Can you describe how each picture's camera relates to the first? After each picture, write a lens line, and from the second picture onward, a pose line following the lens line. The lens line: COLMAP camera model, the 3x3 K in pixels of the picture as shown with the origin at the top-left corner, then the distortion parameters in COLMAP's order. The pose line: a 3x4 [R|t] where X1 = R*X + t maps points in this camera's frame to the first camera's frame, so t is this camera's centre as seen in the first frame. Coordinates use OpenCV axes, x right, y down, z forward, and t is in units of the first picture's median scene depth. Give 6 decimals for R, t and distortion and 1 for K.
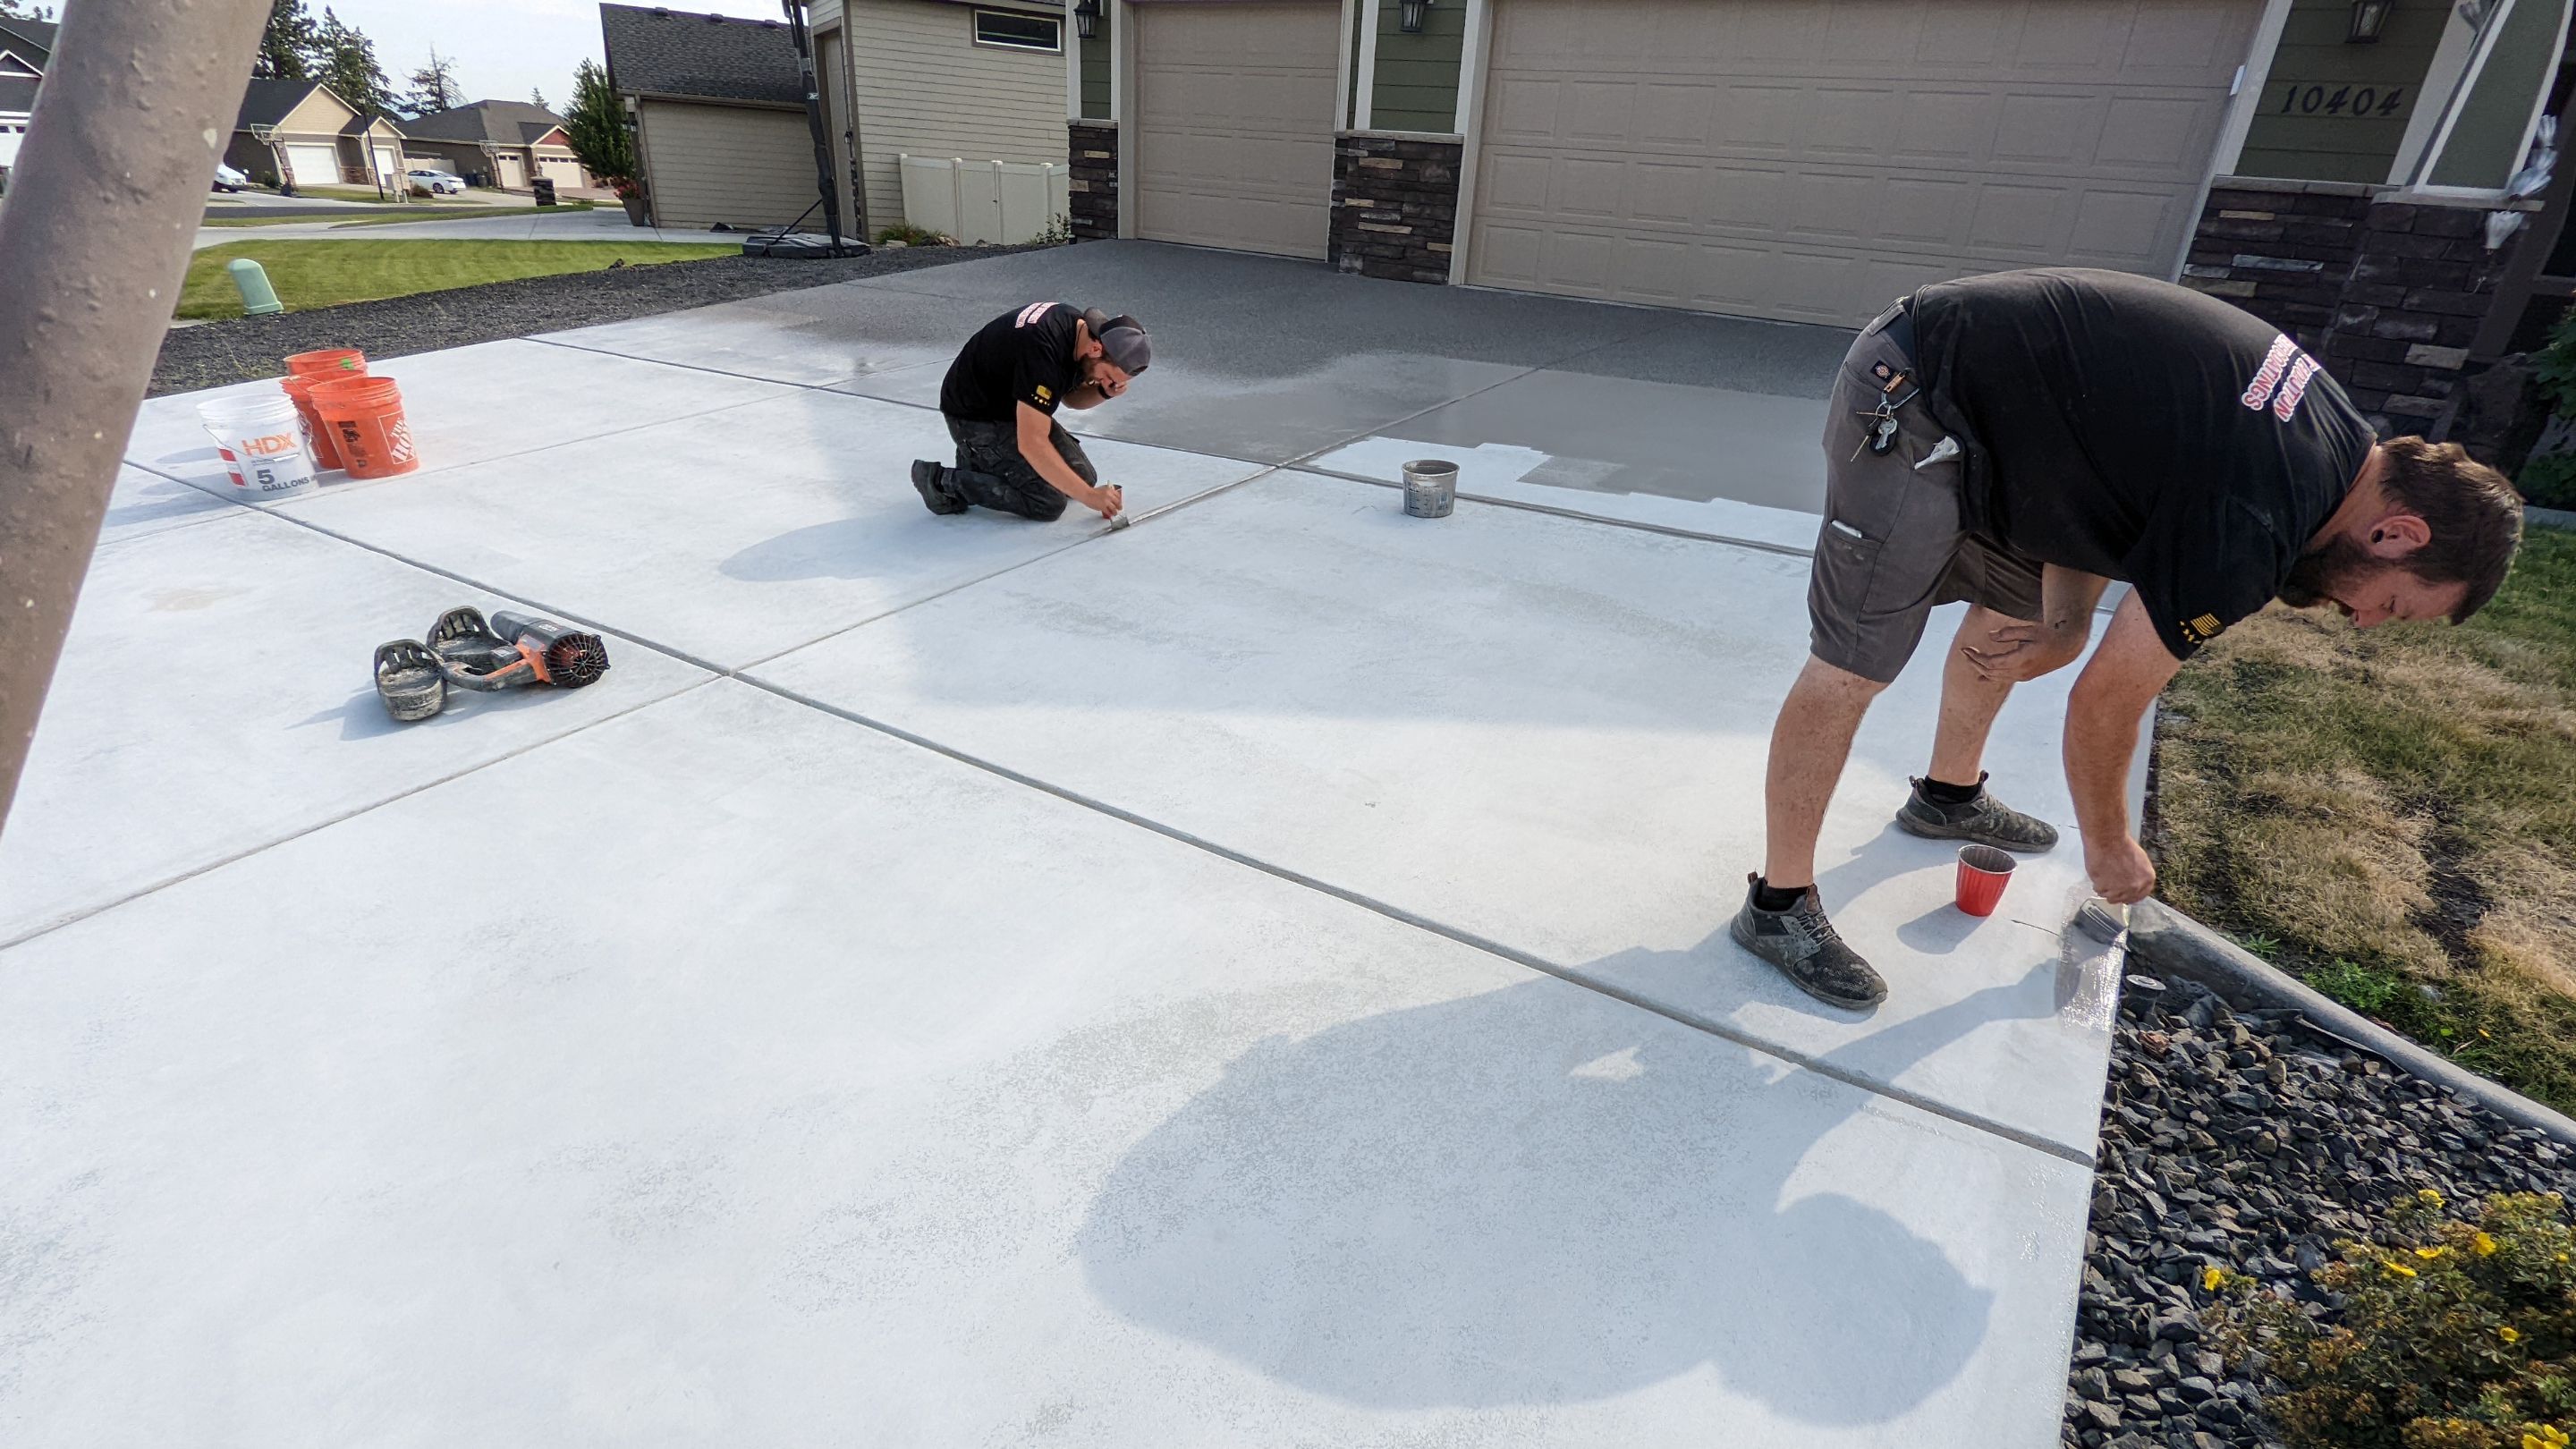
lens RADIAL K [[1231.4, 0, 1248.9], [0, 1231.4, 719.1], [0, 0, 1]] dist [-0.003919, -0.001360]
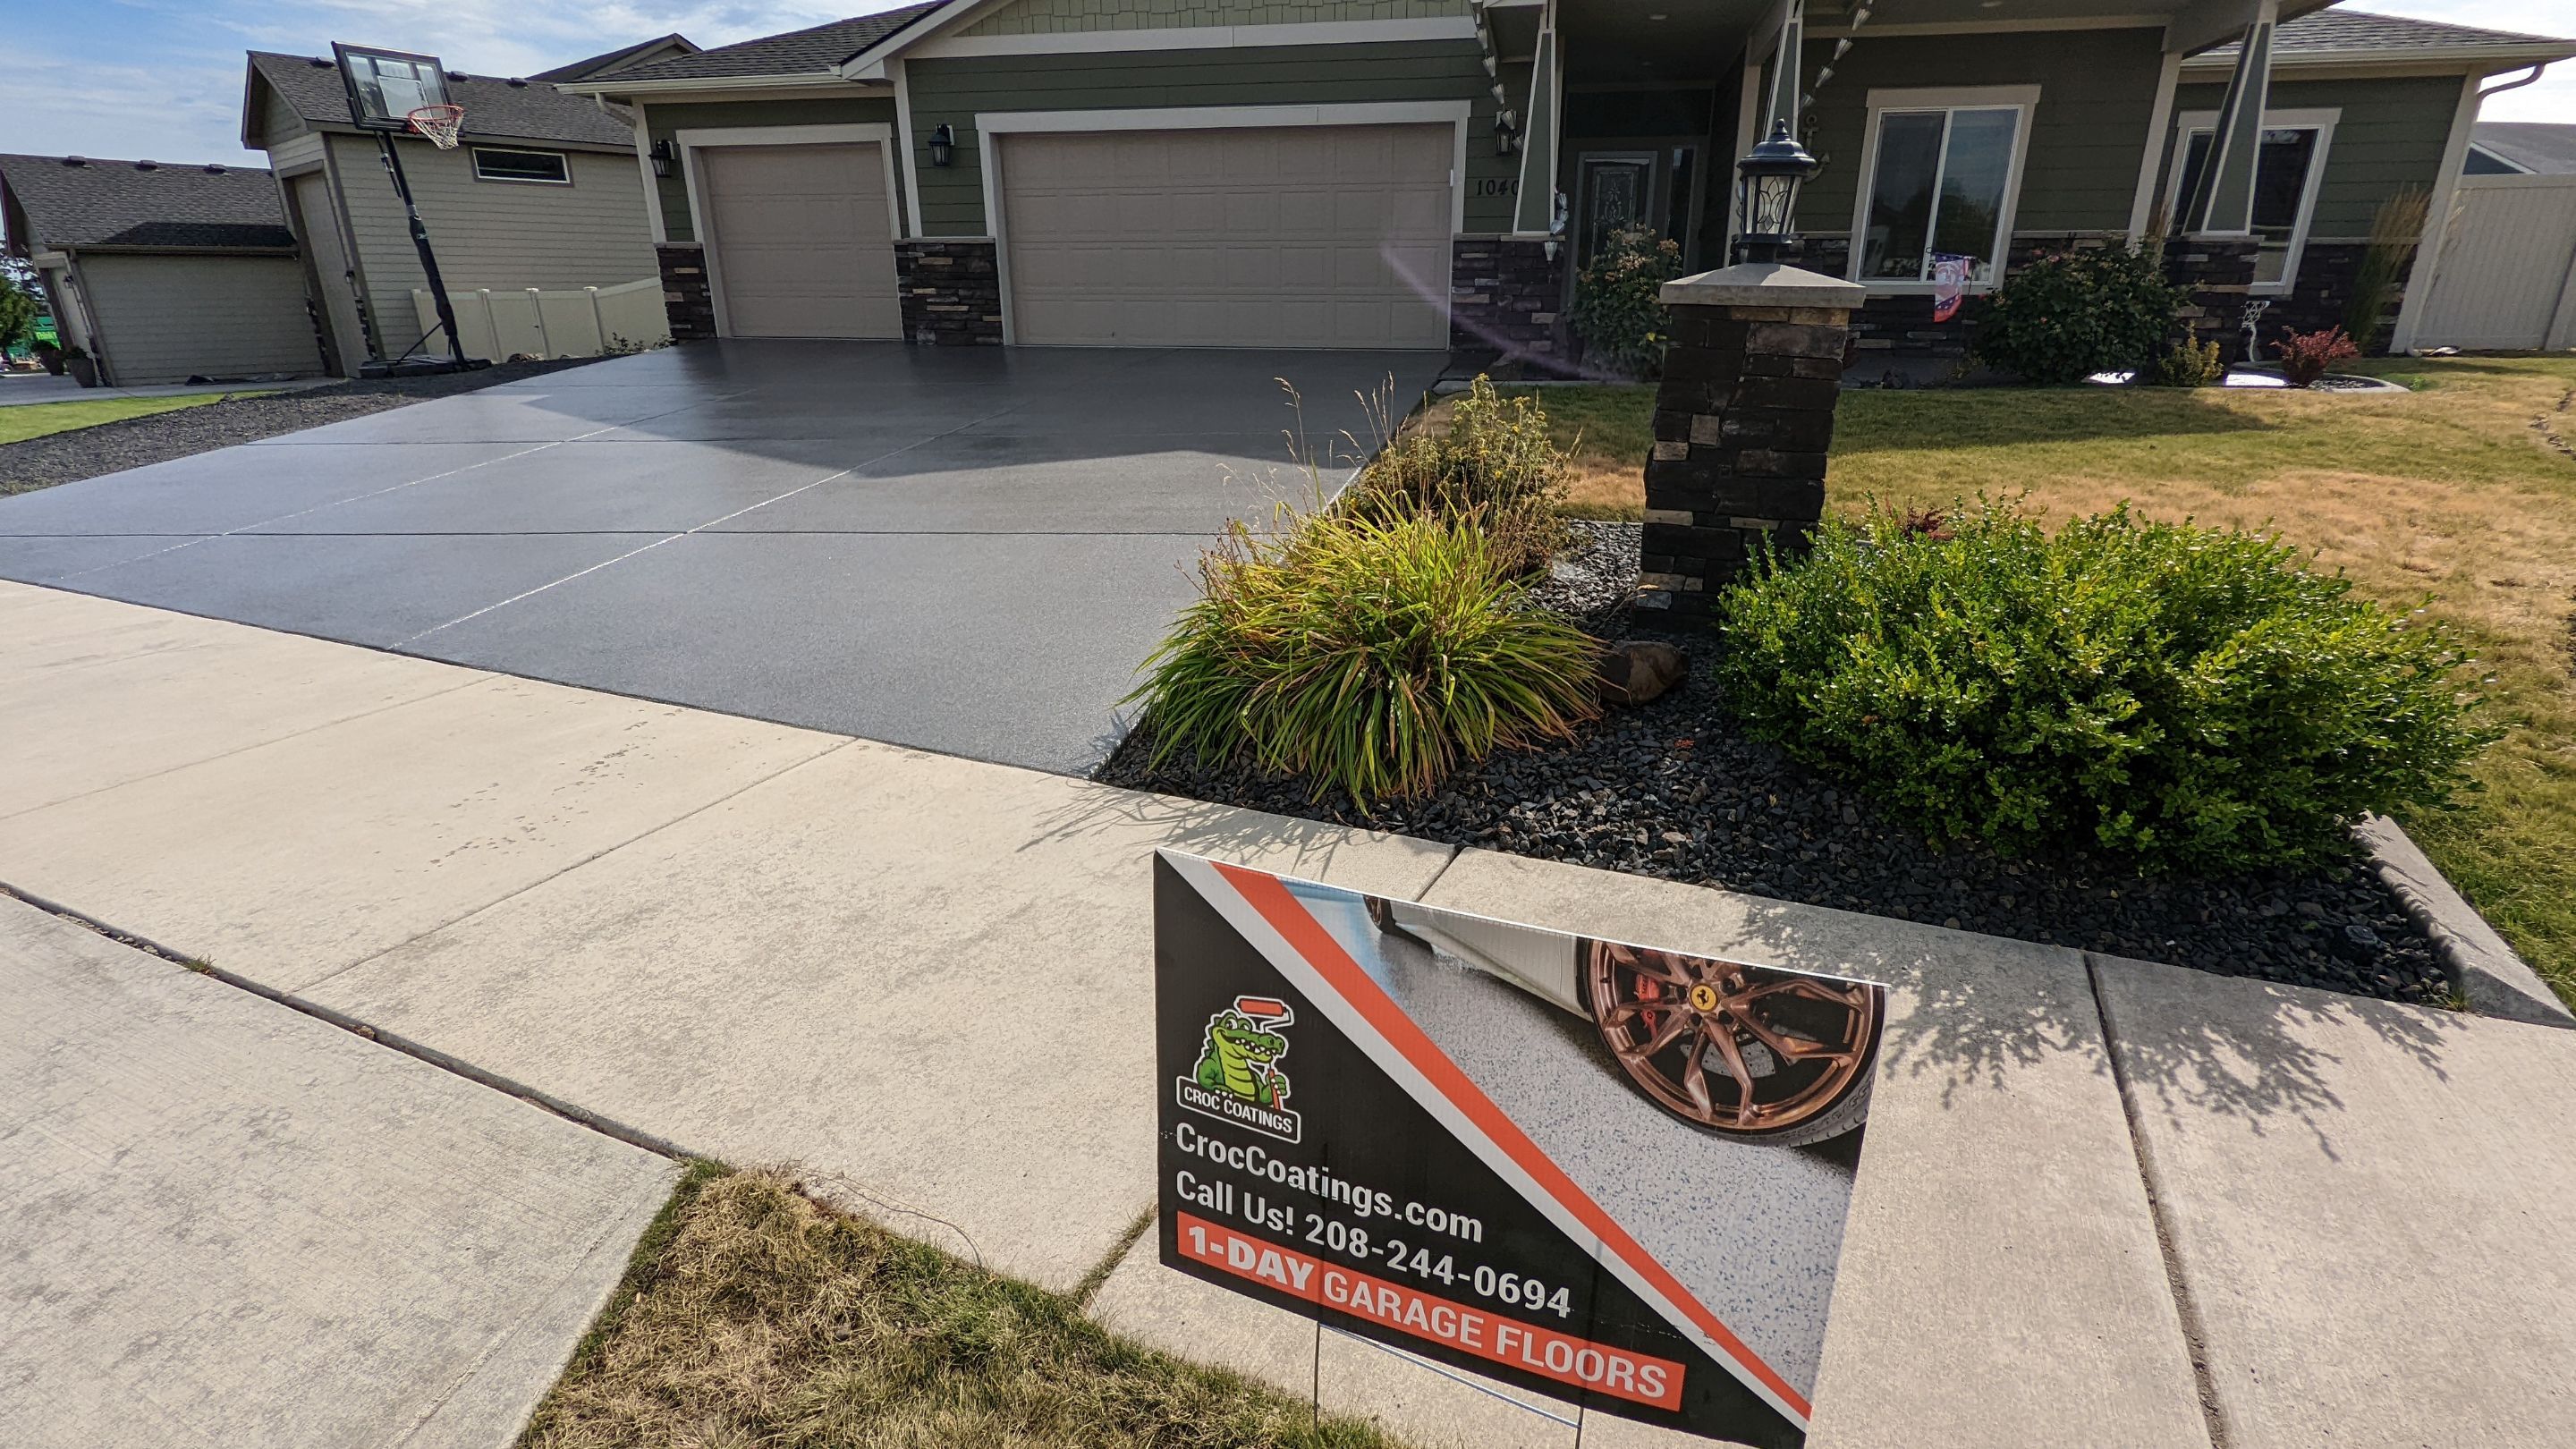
lens RADIAL K [[1231.4, 0, 1248.9], [0, 1231.4, 719.1], [0, 0, 1]] dist [-0.003919, -0.001360]
pose [[0.930478, -0.179965, 0.319098, -0.089090], [0.202083, 0.978657, -0.037324, 0.146499], [-0.305570, 0.099213, 0.946987, -0.304540]]
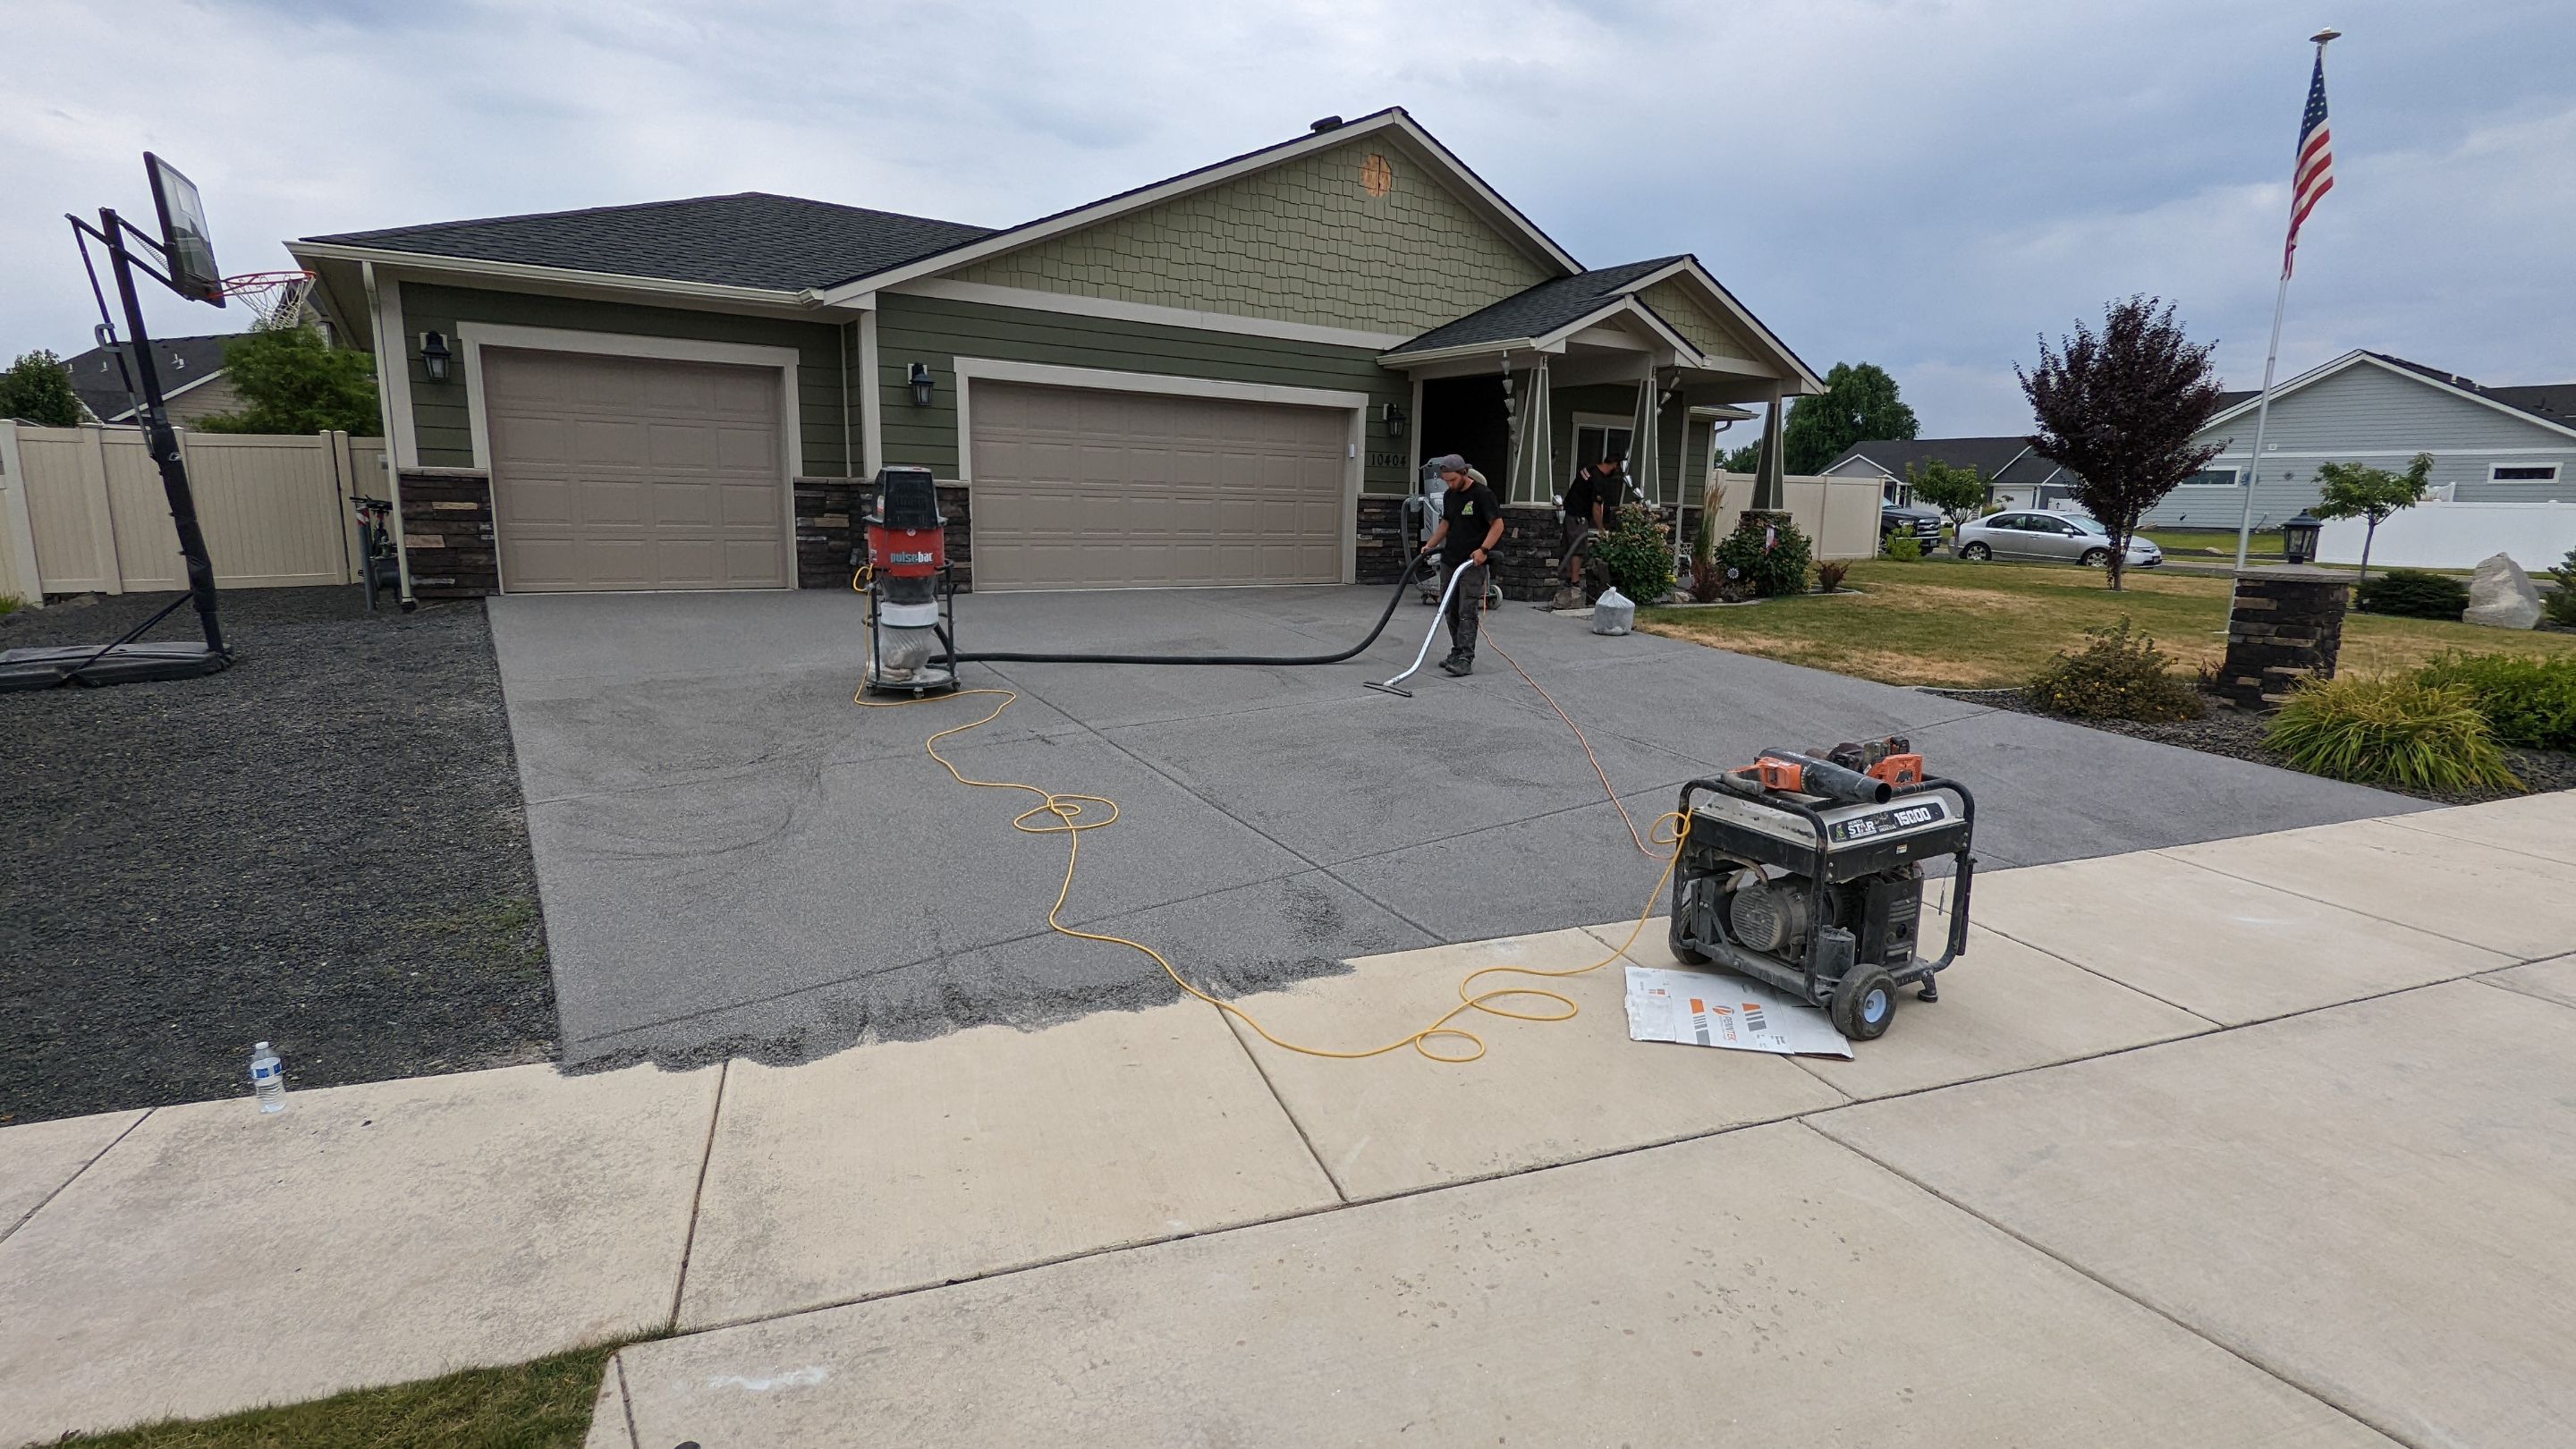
lens RADIAL K [[1231.4, 0, 1248.9], [0, 1231.4, 719.1], [0, 0, 1]] dist [-0.003919, -0.001360]
pose [[0.385510, -0.214406, 0.897447, -0.843351], [0.381044, 0.922812, 0.056784, -0.192722], [-0.840350, 0.320076, 0.437451, 0.254326]]
